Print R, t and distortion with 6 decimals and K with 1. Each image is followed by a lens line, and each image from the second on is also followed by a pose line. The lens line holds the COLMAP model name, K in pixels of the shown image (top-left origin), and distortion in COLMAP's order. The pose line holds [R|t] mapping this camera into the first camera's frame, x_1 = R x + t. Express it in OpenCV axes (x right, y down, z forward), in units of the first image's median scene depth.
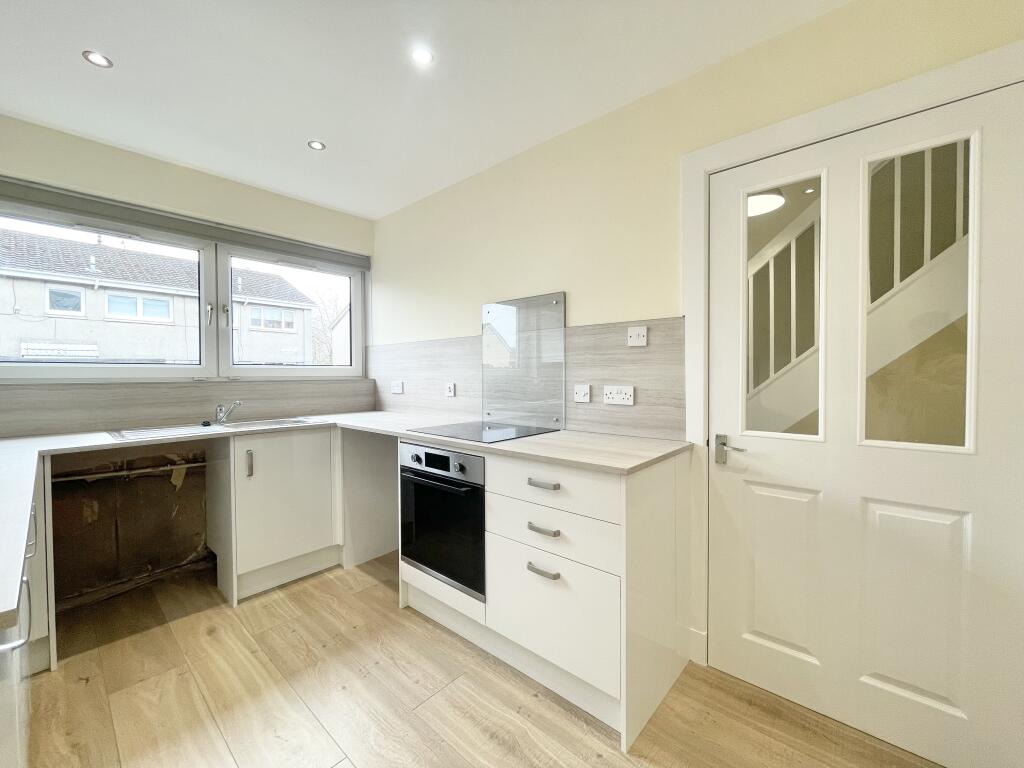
lens RADIAL K [[418.0, 0, 511.1], [0, 418.0, 381.8], [0, 0, 1]] dist [-0.001562, -0.000081]
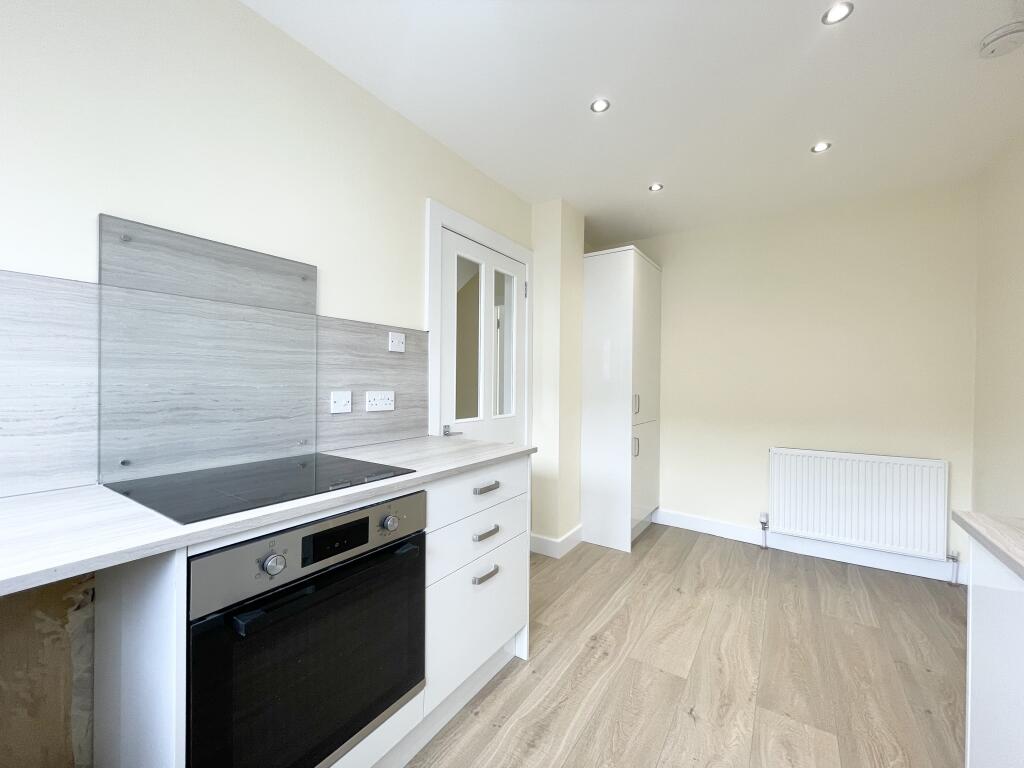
lens RADIAL K [[418.0, 0, 511.1], [0, 418.0, 381.8], [0, 0, 1]] dist [-0.001562, -0.000081]
pose [[-0.136608, 0.004062, 0.990617, -0.677412], [0.009067, 0.999955, -0.002850, -0.006015], [-0.990584, 0.008593, -0.136638, 0.782020]]
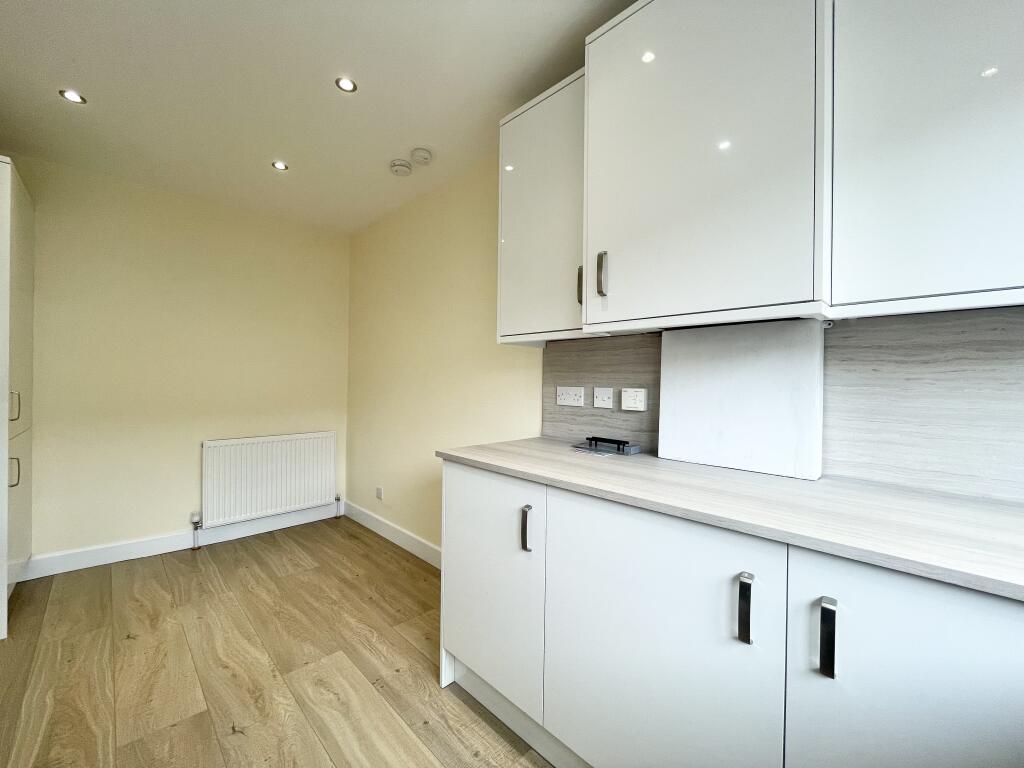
lens RADIAL K [[418.0, 0, 511.1], [0, 418.0, 381.8], [0, 0, 1]] dist [-0.001562, -0.000081]
pose [[-0.997394, -0.005421, 0.071943, -0.488037], [-0.003935, 0.999776, 0.020780, -0.007540], [-0.072039, 0.020443, -0.997192, 1.004742]]
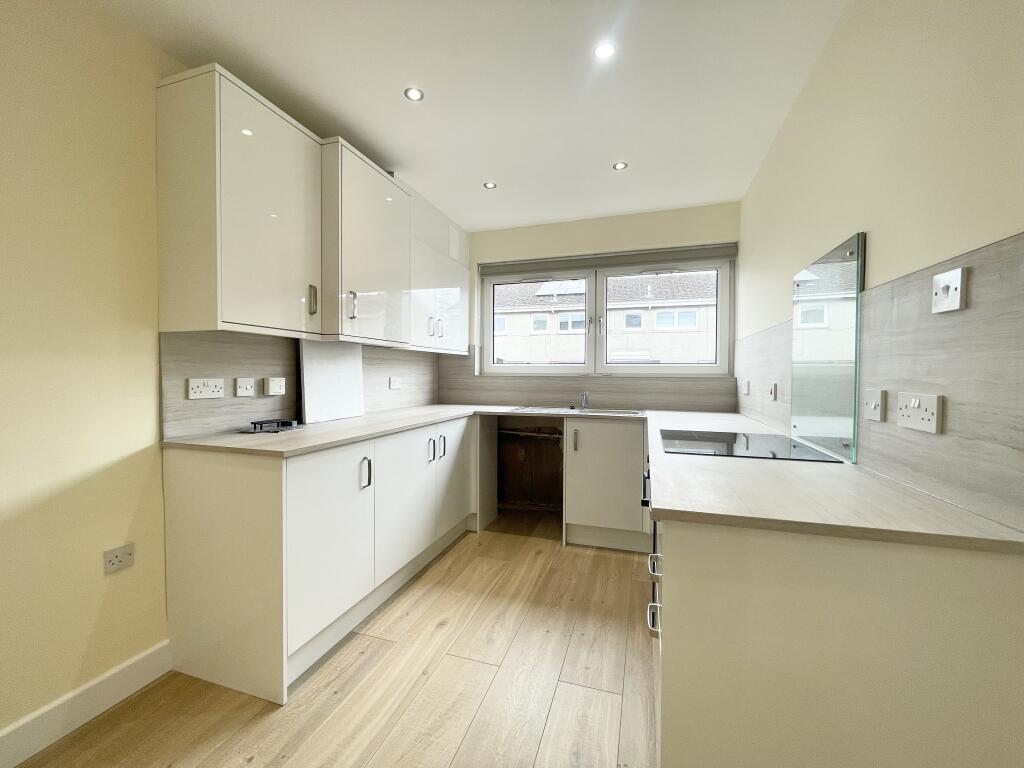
lens RADIAL K [[418.0, 0, 511.1], [0, 418.0, 381.8], [0, 0, 1]] dist [-0.001562, -0.000081]
pose [[0.401345, 0.025101, -0.915583, 0.489277], [-0.024208, 0.999566, 0.016792, -0.000846], [0.915607, 0.015425, 0.401779, 0.316195]]
